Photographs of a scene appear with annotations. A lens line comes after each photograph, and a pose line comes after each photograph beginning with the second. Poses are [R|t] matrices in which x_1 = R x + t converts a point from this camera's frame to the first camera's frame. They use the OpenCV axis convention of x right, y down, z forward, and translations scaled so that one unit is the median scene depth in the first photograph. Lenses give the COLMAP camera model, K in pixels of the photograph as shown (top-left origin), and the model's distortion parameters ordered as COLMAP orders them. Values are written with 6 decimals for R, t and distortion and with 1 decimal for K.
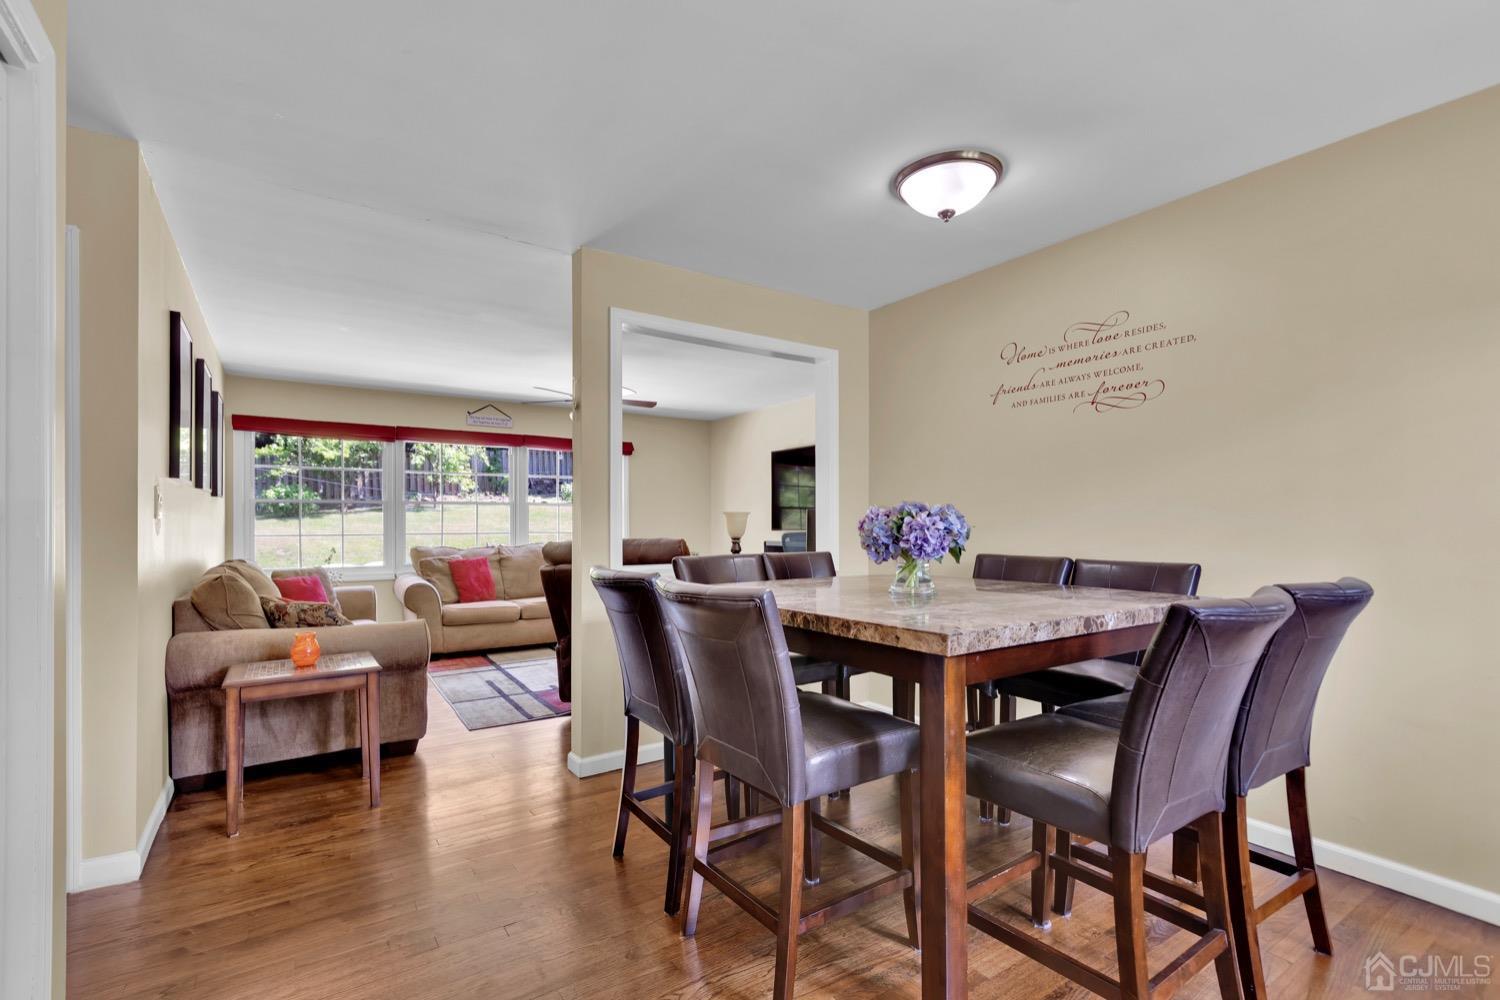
lens RADIAL K [[680.9, 0, 743.4], [0, 680.9, 512.2], [0, 0, 1]] dist [0.002326, -0.001357]
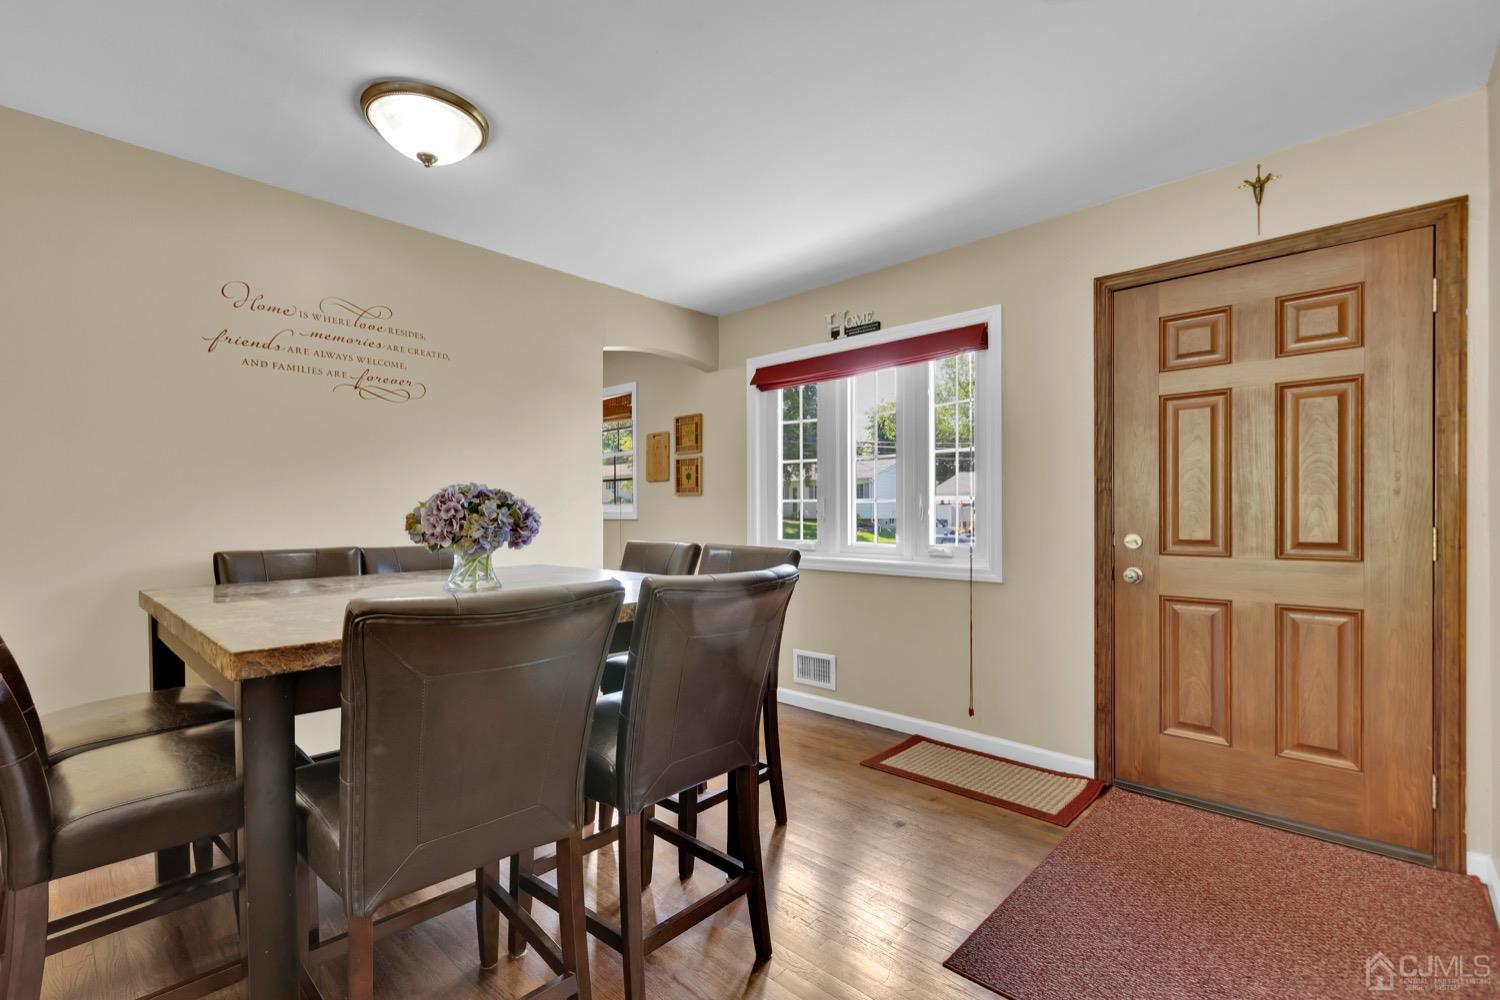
lens RADIAL K [[680.9, 0, 735.6], [0, 680.9, 512.9], [0, 0, 1]] dist [0.002326, -0.001357]
pose [[-0.211663, 0.008525, 0.977305, -0.286015], [-0.010633, 0.999883, -0.011024, 0.012452], [-0.977285, -0.012725, -0.211548, 0.348023]]
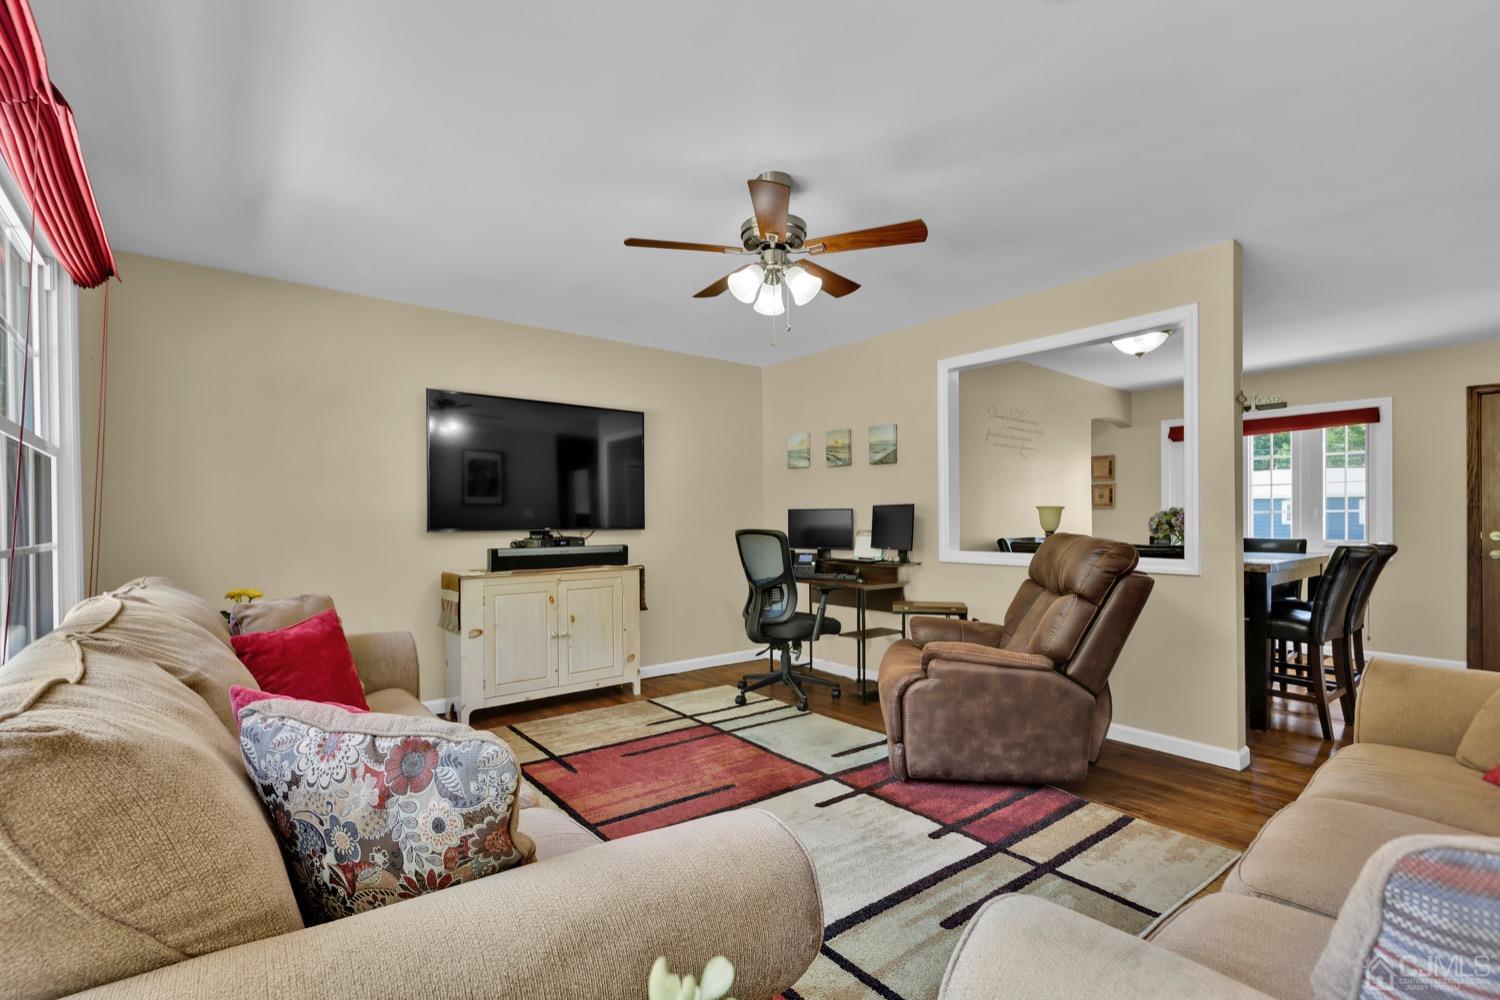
lens RADIAL K [[680.9, 0, 715.3], [0, 680.9, 517.1], [0, 0, 1]] dist [0.002326, -0.001357]
pose [[-0.078312, 0.012912, 0.996845, -0.651559], [-0.013645, 0.999809, -0.014022, 0.025835], [-0.996836, -0.014700, -0.078121, 1.018414]]
